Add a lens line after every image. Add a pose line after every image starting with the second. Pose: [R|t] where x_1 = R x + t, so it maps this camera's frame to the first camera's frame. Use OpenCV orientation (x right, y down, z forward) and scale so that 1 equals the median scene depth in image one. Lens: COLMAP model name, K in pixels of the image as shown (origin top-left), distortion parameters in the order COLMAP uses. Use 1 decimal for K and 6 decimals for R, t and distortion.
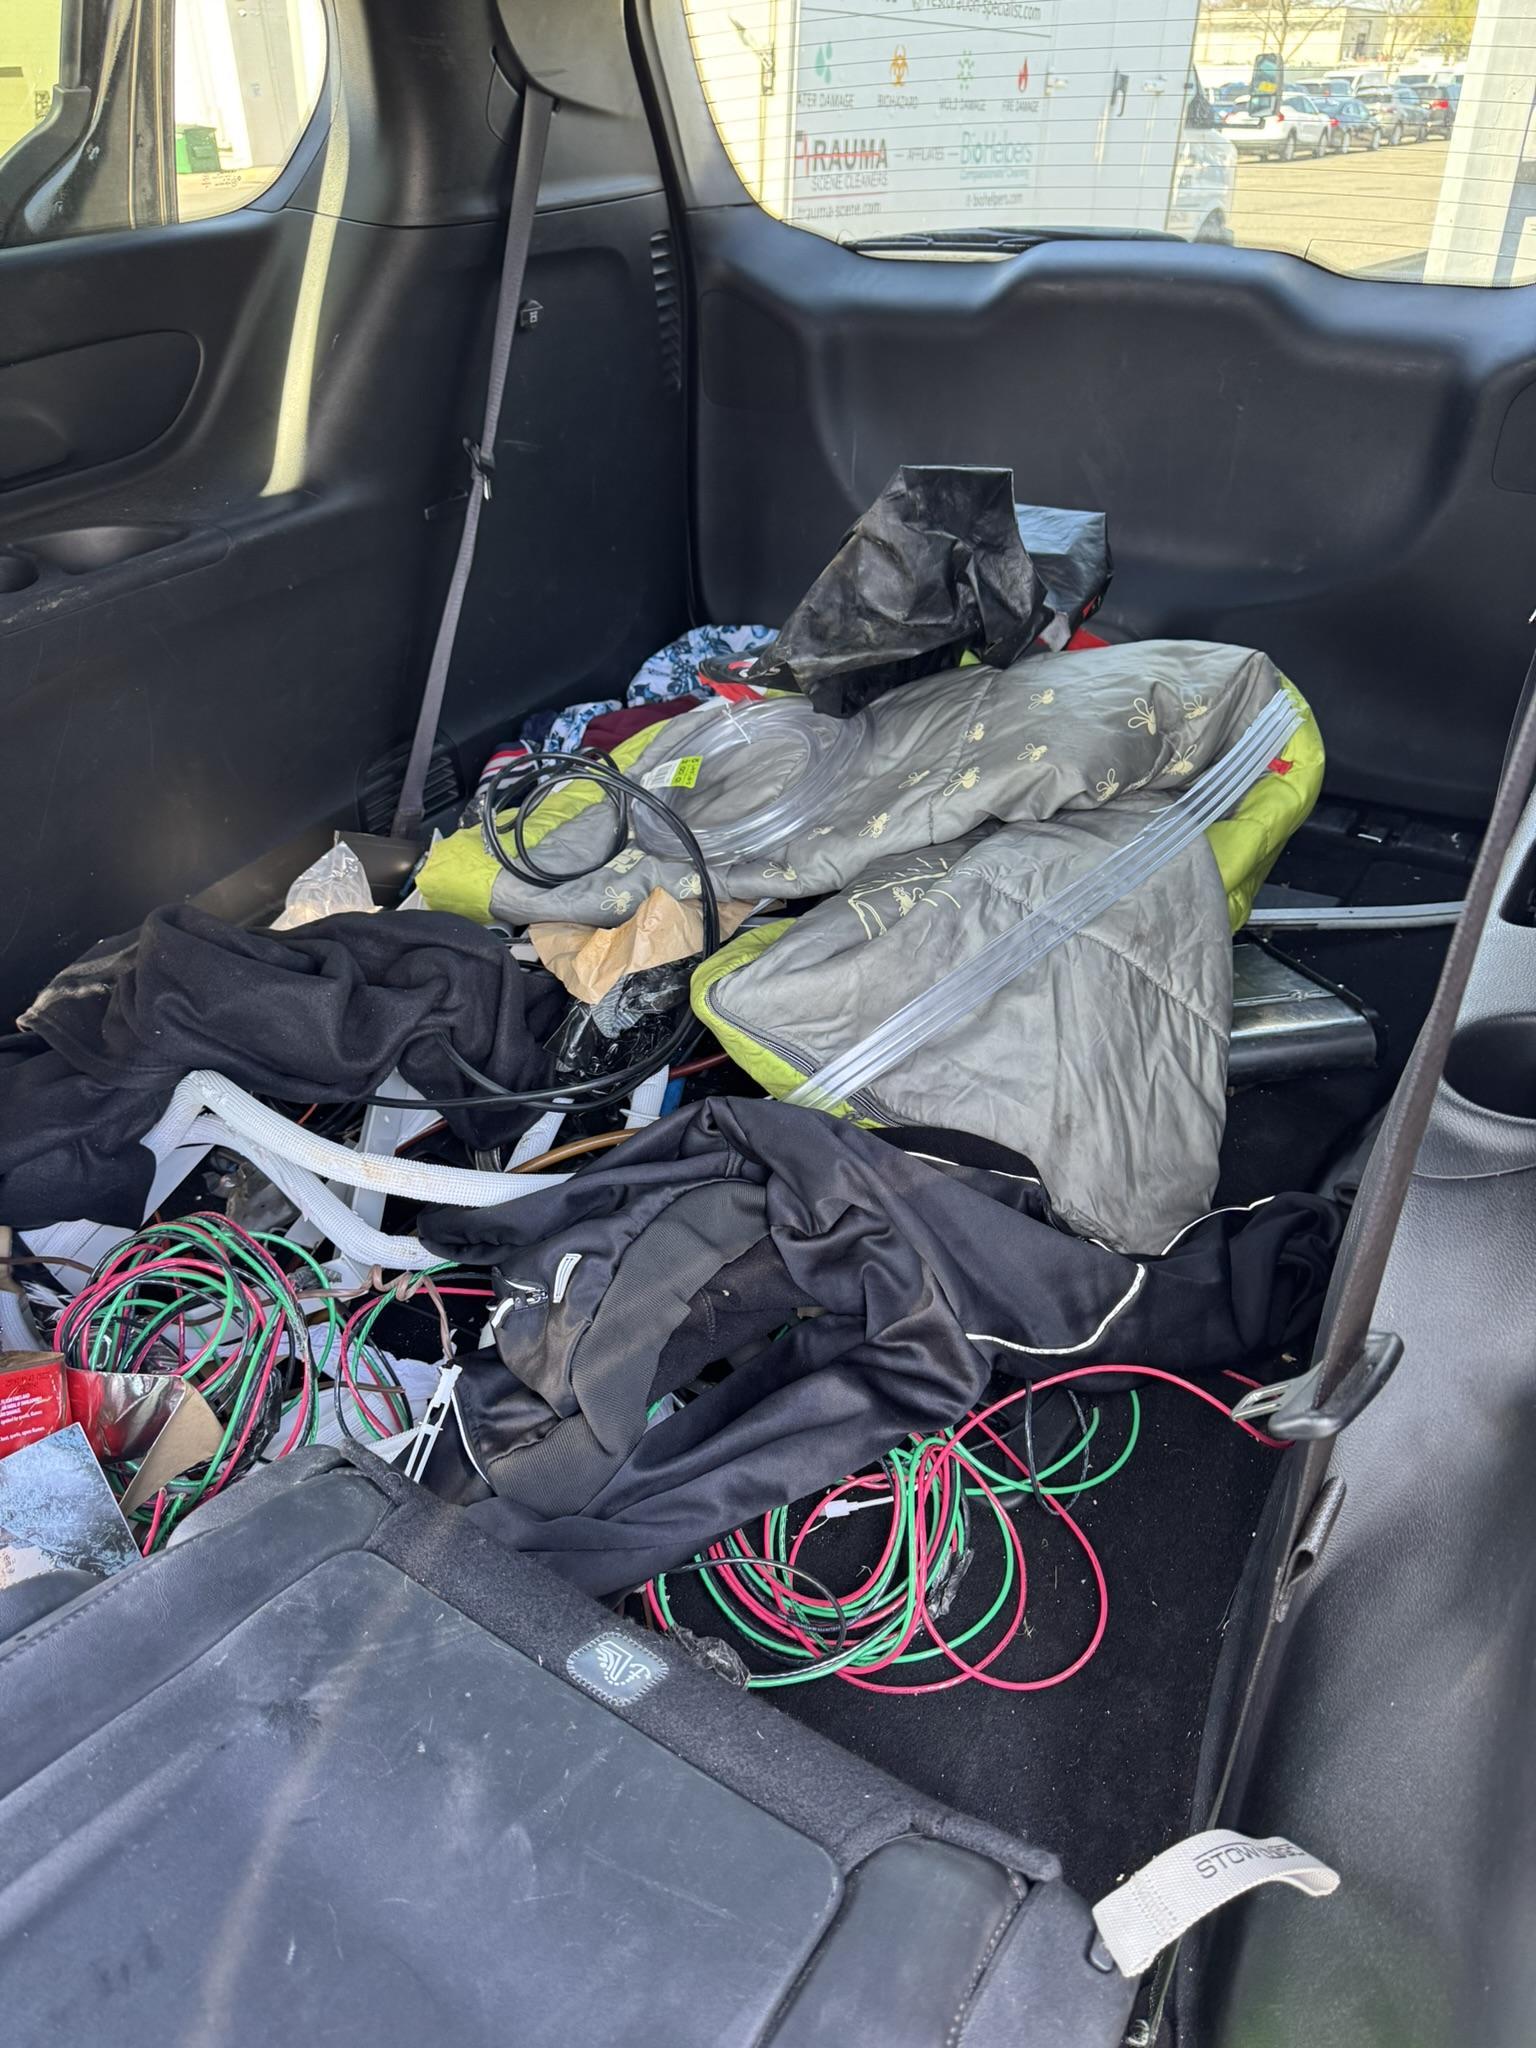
lens RADIAL K [[1454.7, 0, 760.7], [0, 1454.7, 1038.2], [0, 0, 1]] dist [0.024071, -0.010615]
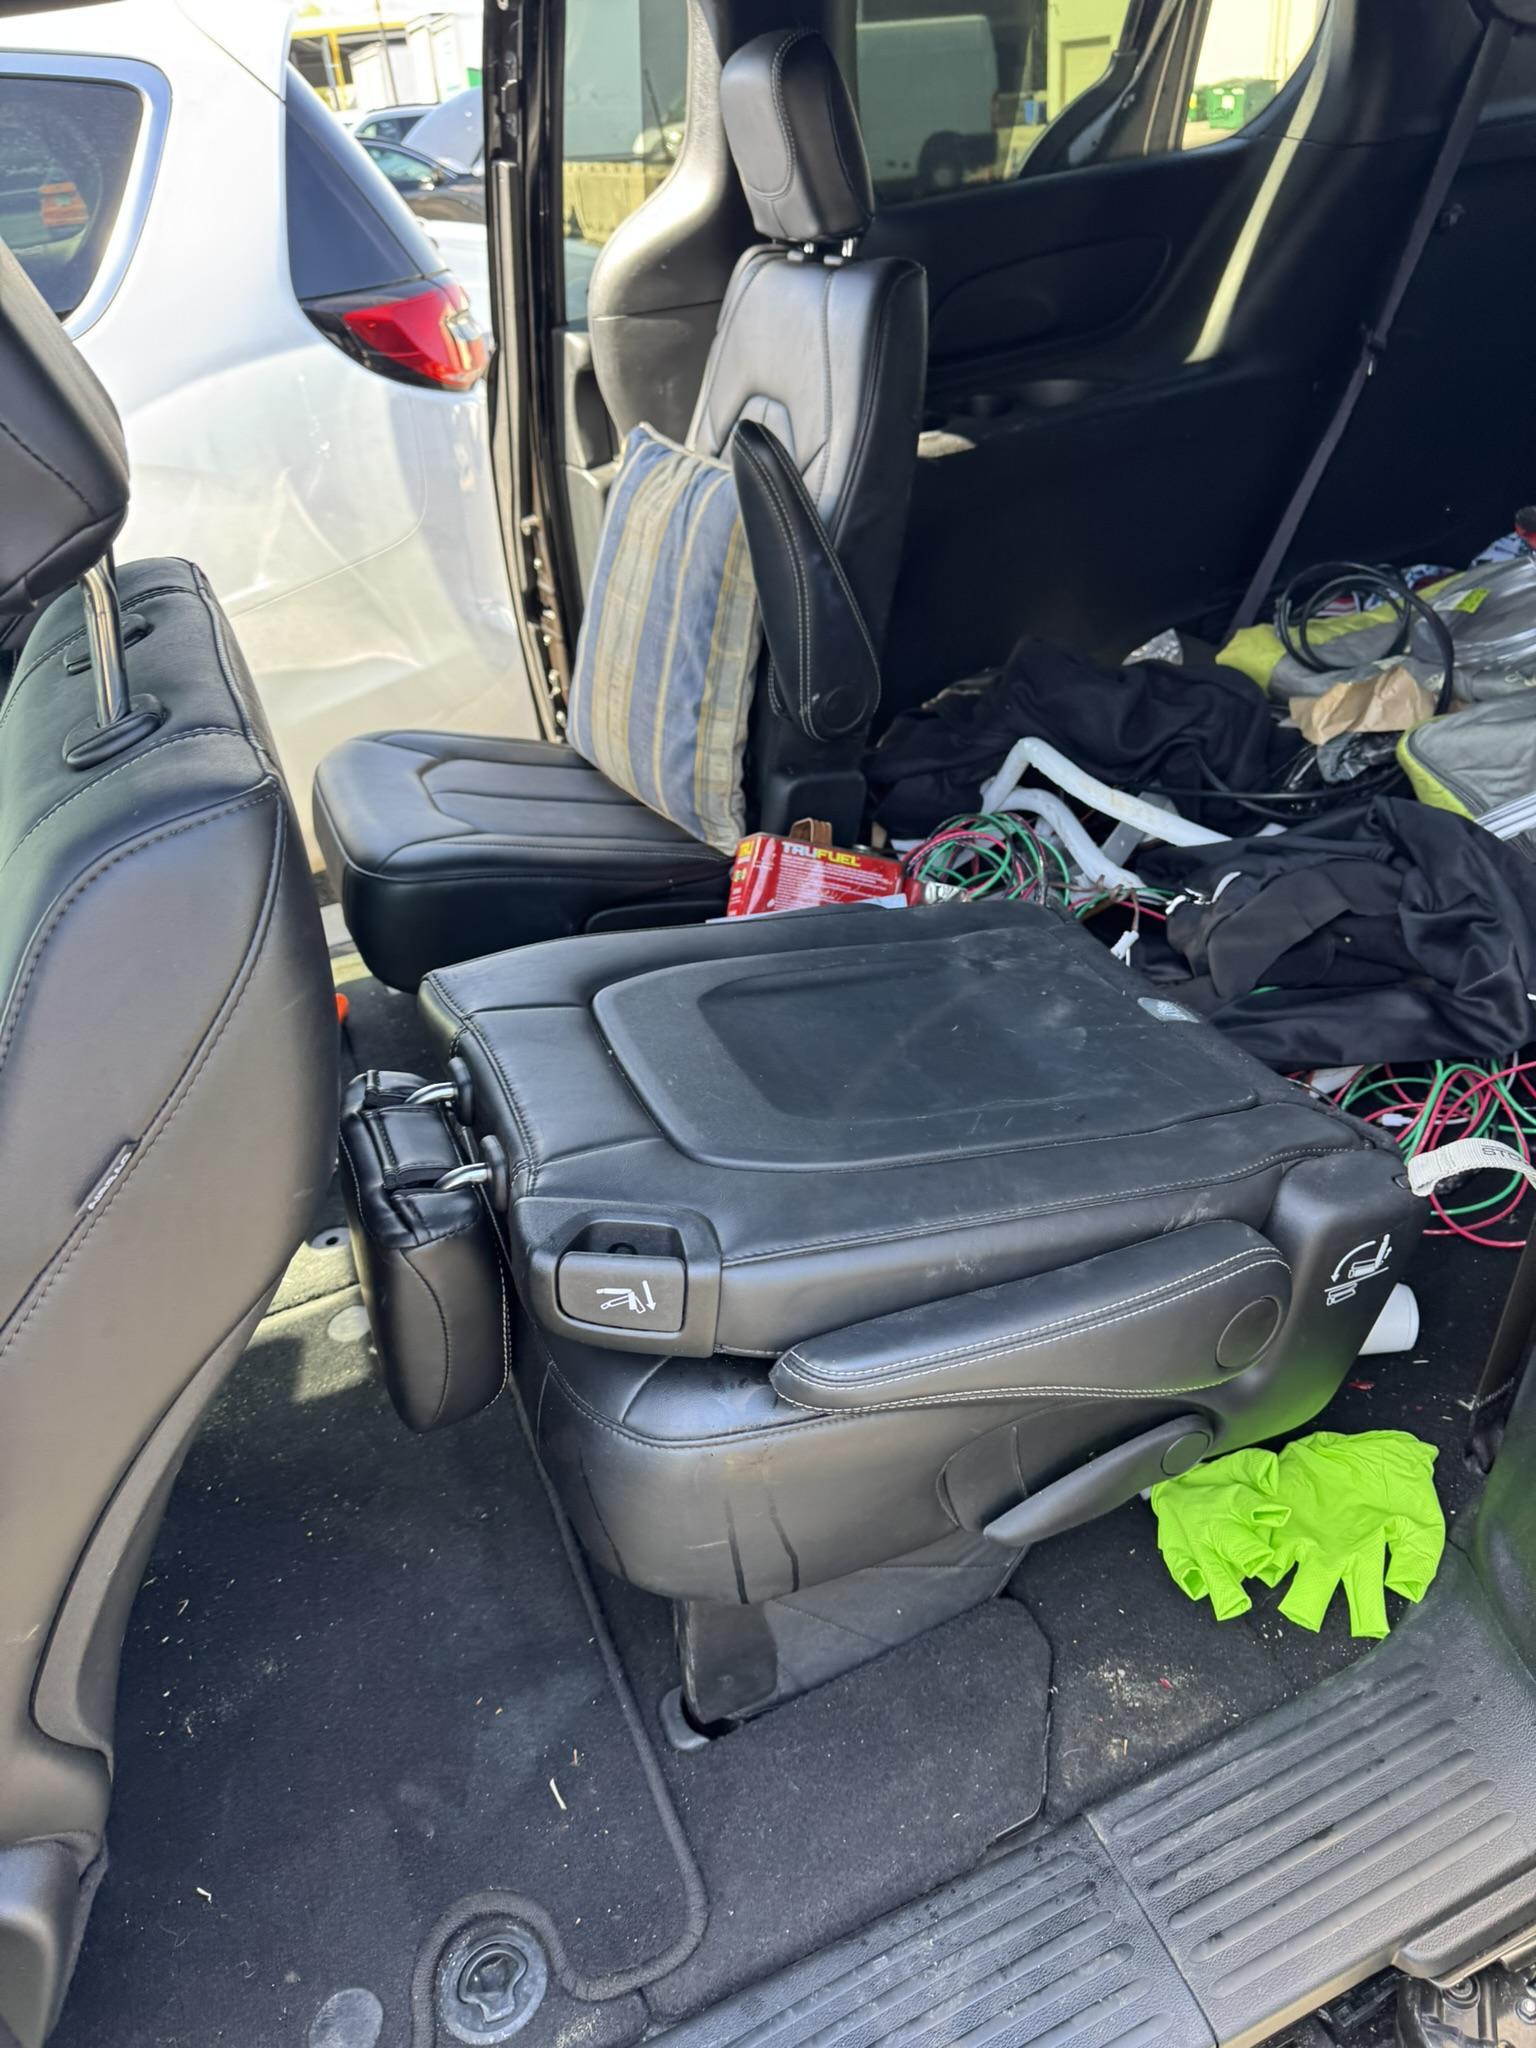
lens RADIAL K [[1454.7, 0, 760.2], [0, 1454.7, 1015.0], [0, 0, 1]] dist [0.024071, -0.010615]
pose [[0.823098, 0.242979, -0.513294, 0.206791], [-0.238035, 0.968229, 0.076629, 0.235195], [0.515605, 0.059108, 0.854785, -0.358637]]
